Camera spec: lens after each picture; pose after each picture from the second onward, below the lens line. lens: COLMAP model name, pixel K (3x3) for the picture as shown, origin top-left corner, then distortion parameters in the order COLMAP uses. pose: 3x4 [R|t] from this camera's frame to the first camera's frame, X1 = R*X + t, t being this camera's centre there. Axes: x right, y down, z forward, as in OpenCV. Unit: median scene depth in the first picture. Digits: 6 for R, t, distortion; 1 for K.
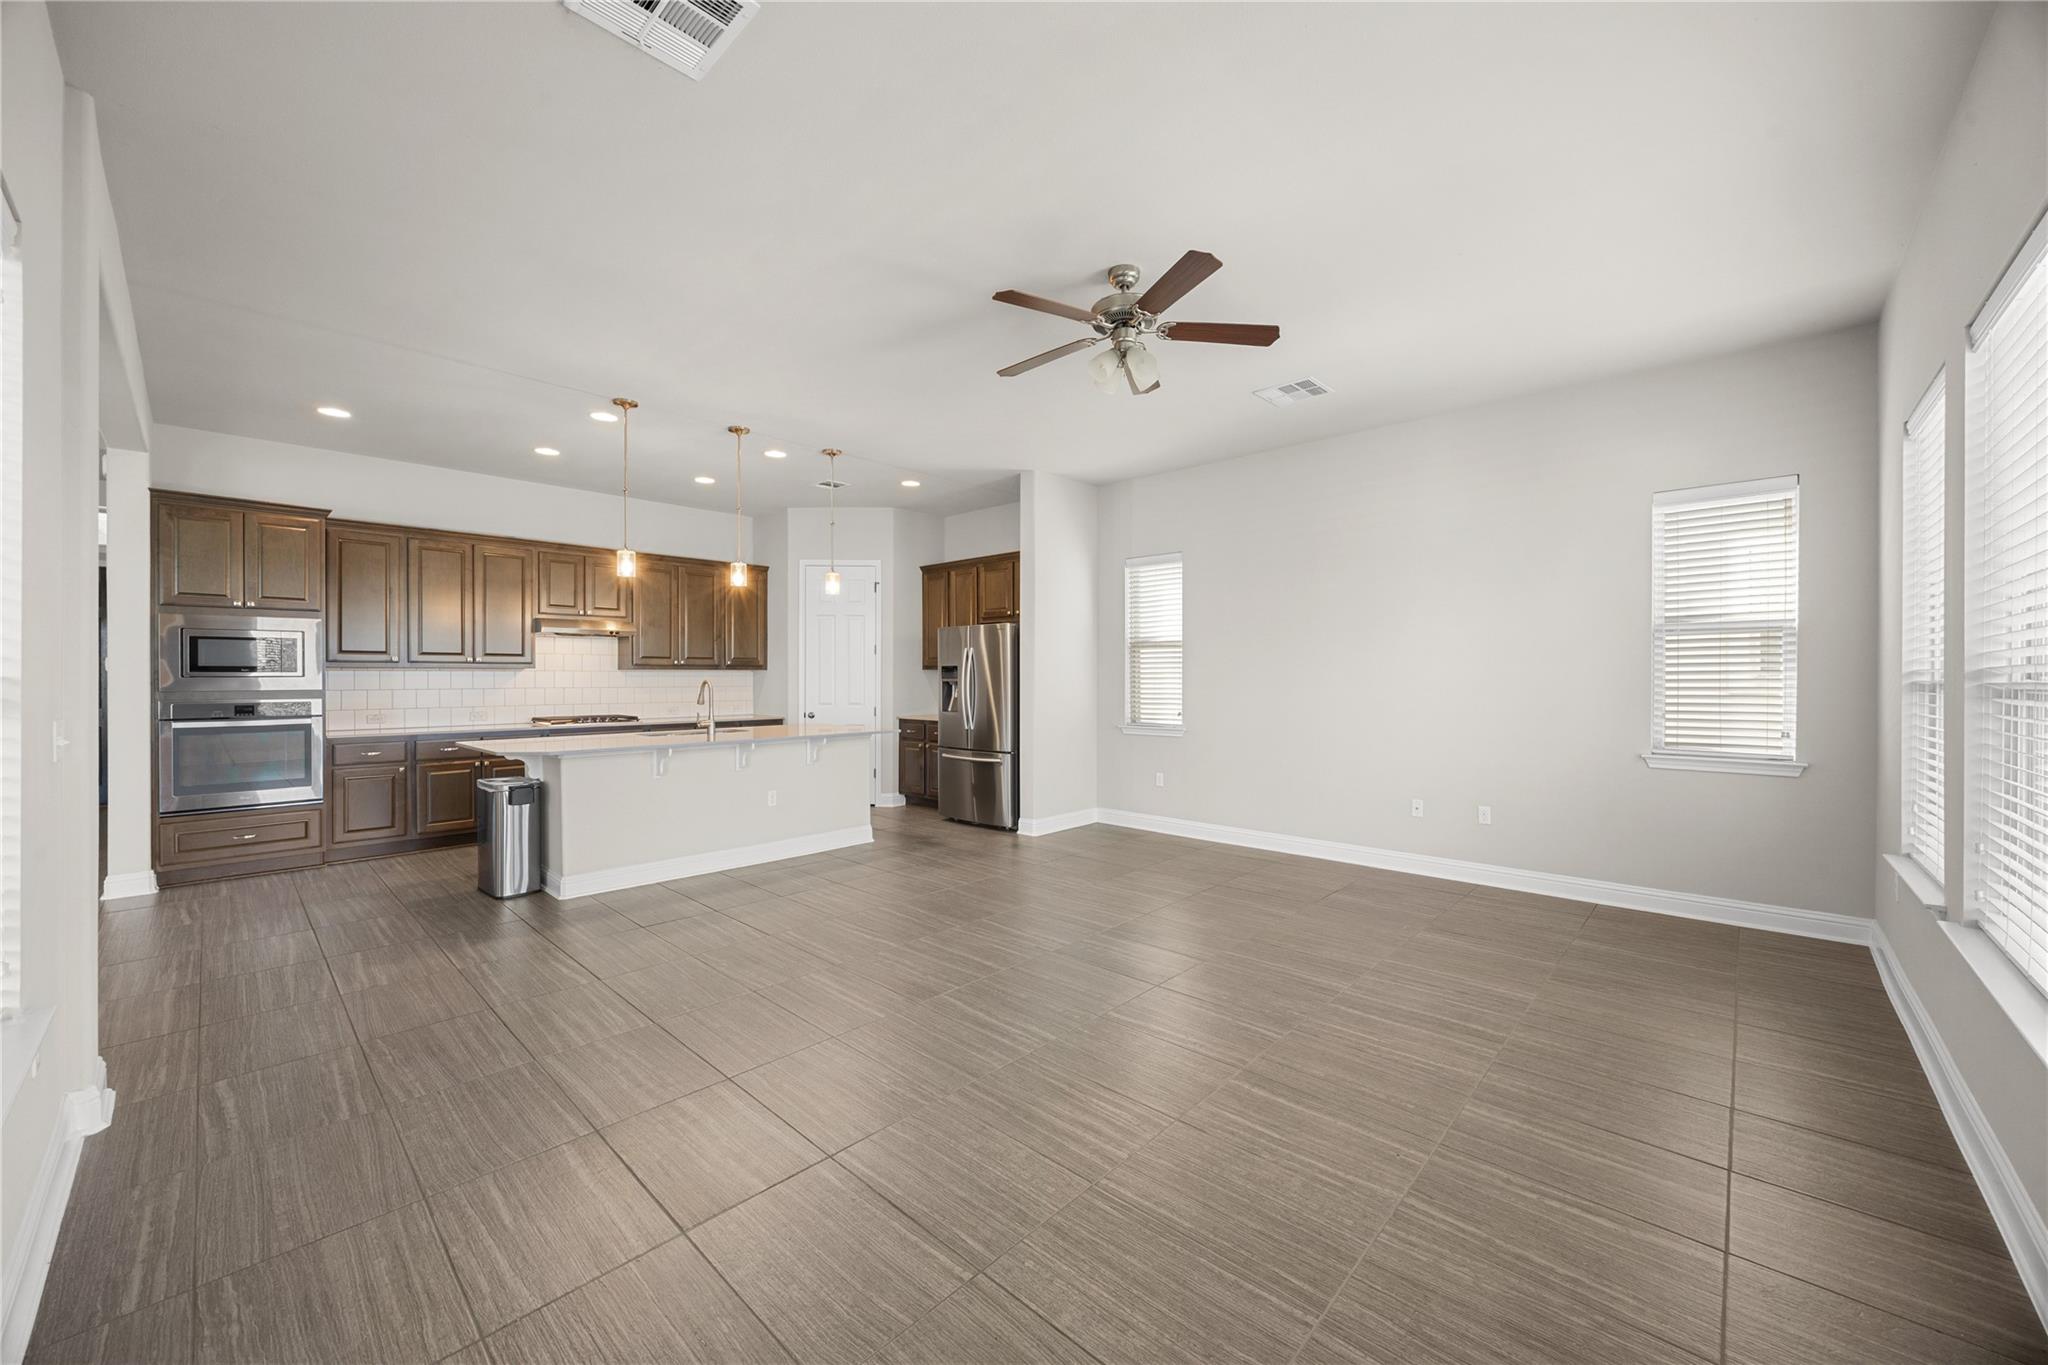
lens RADIAL K [[774.9, 0, 1026.4], [0, 774.9, 679.1], [0, 0, 1]] dist [-0.002776, -0.000822]
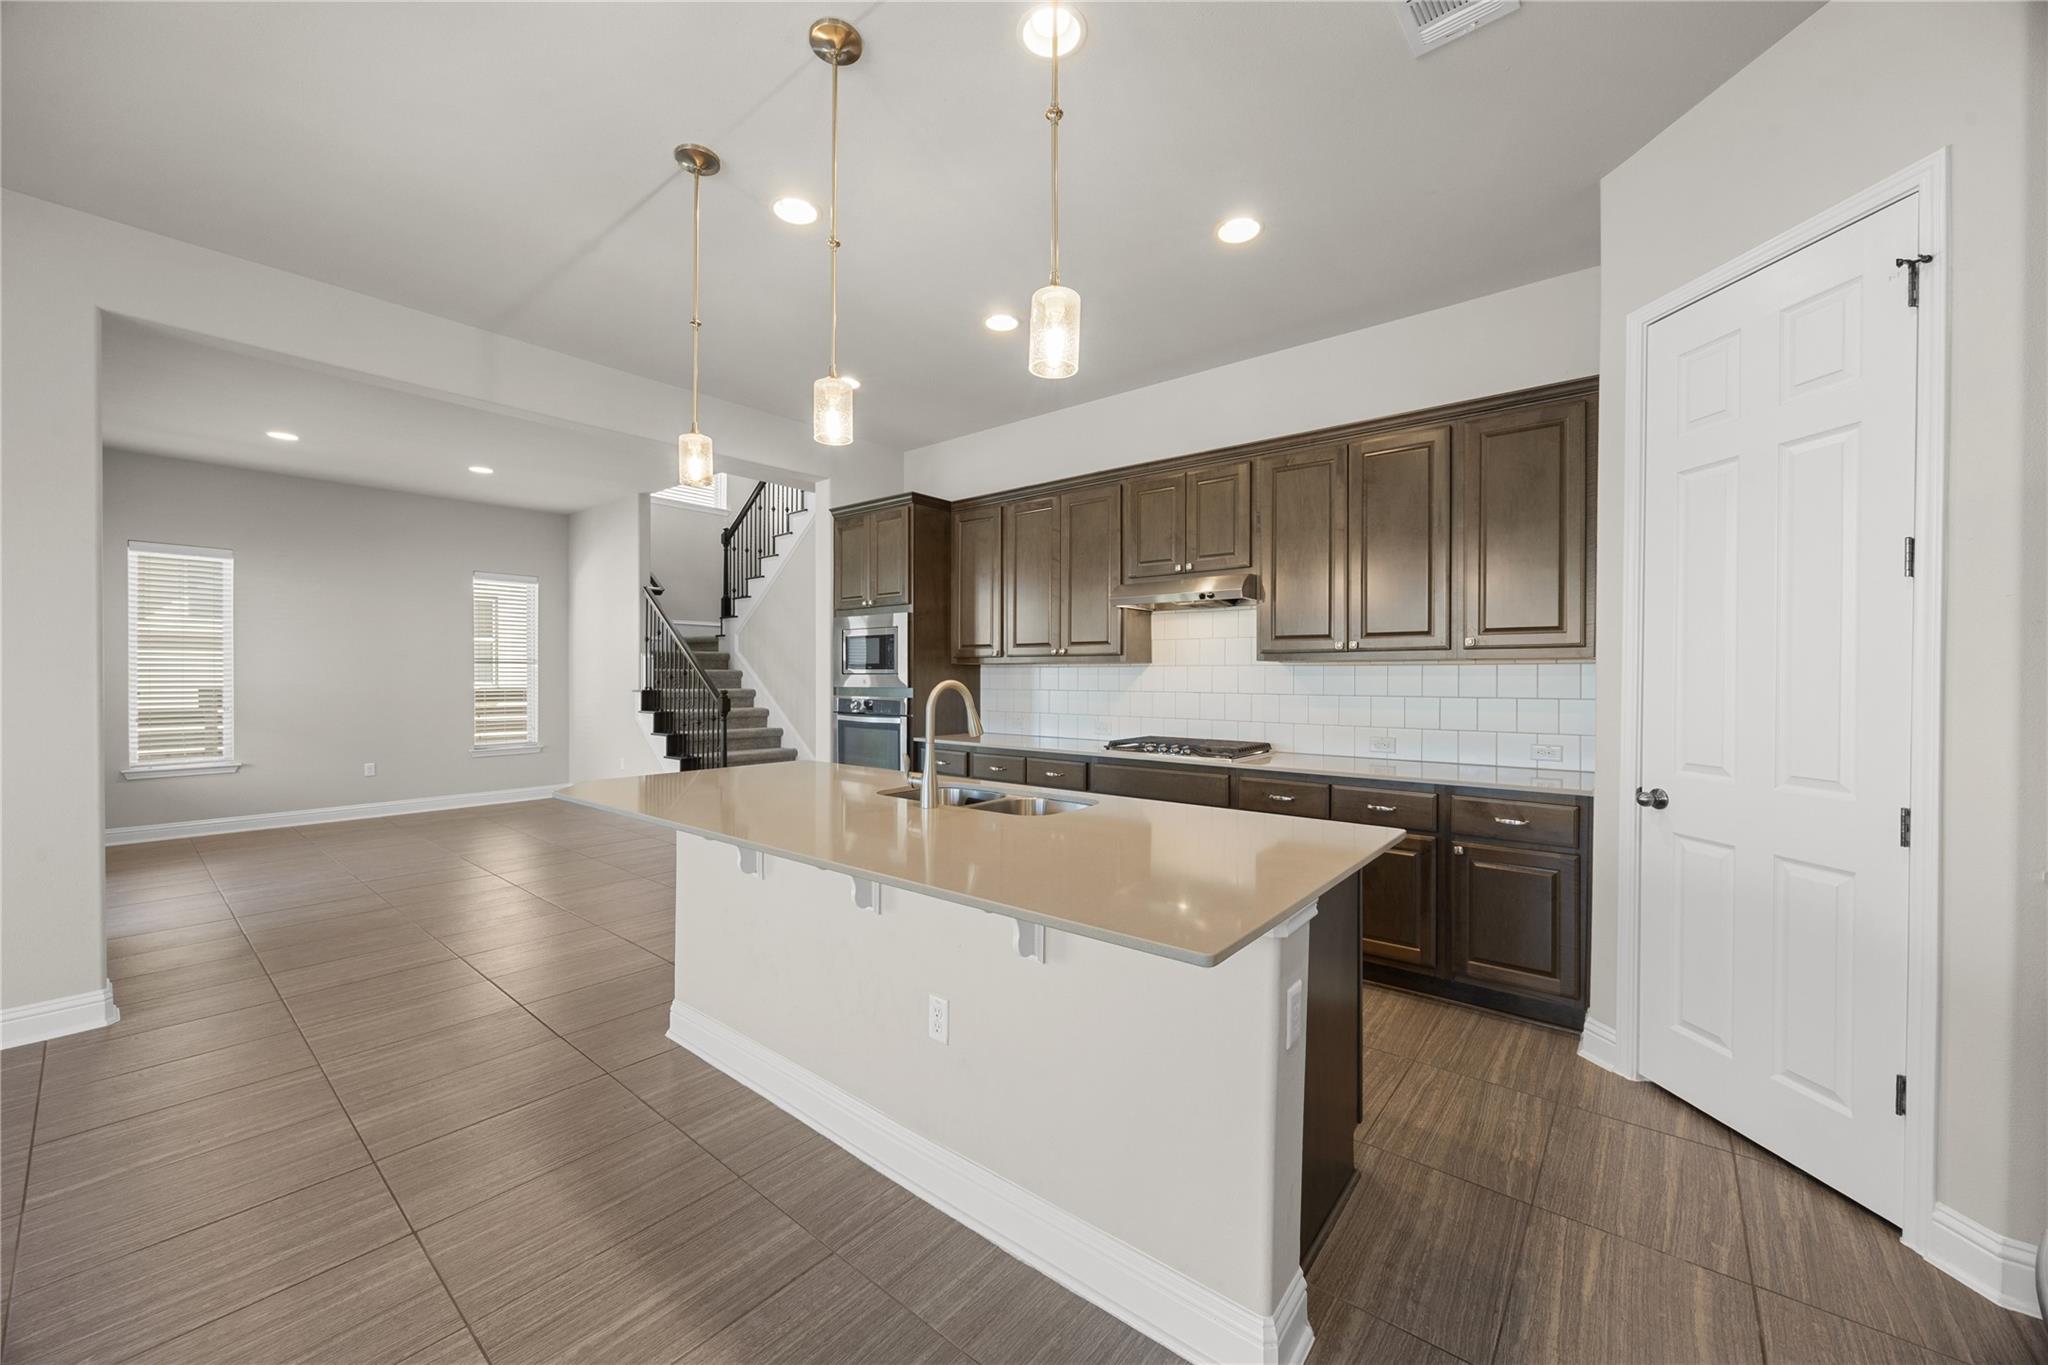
lens RADIAL K [[774.9, 0, 1013.7], [0, 774.9, 683.1], [0, 0, 1]] dist [-0.002776, -0.000822]
pose [[0.053616, 0.010641, -0.998505, 0.021940], [-0.006206, 0.999927, 0.010323, -0.002316], [0.998542, 0.005643, 0.053678, 0.964344]]
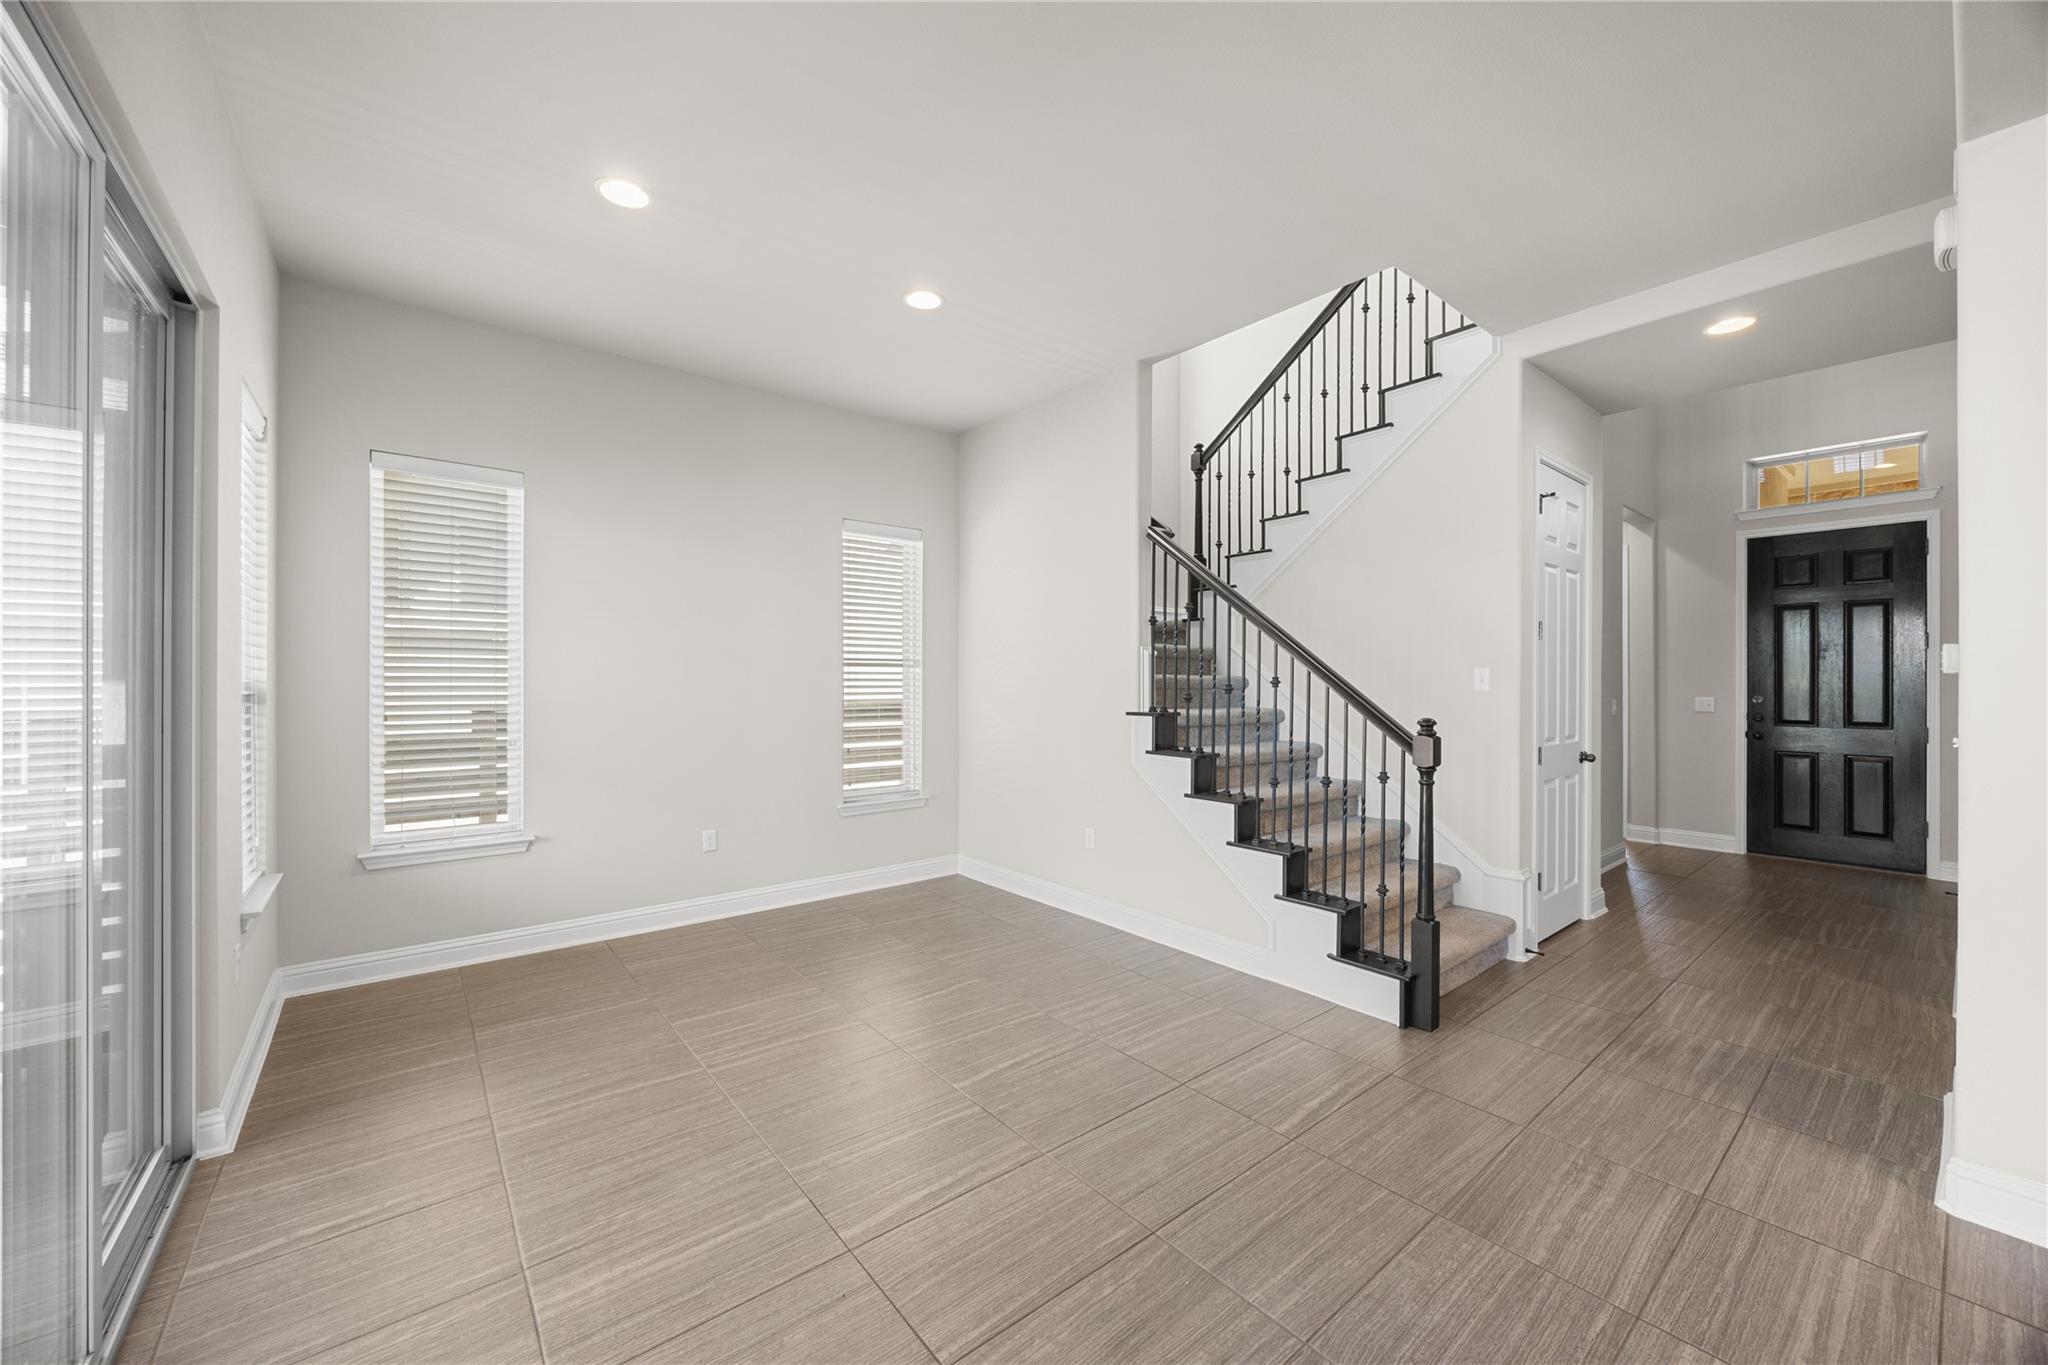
lens RADIAL K [[774.9, 0, 1011.4], [0, 774.9, 683.0], [0, 0, 1]] dist [-0.002776, -0.000822]
pose [[-0.152934, 0.005835, -0.988219, -0.545048], [-0.005847, 0.999960, 0.006809, -0.005150], [0.988219, 0.006819, -0.152894, 0.428756]]
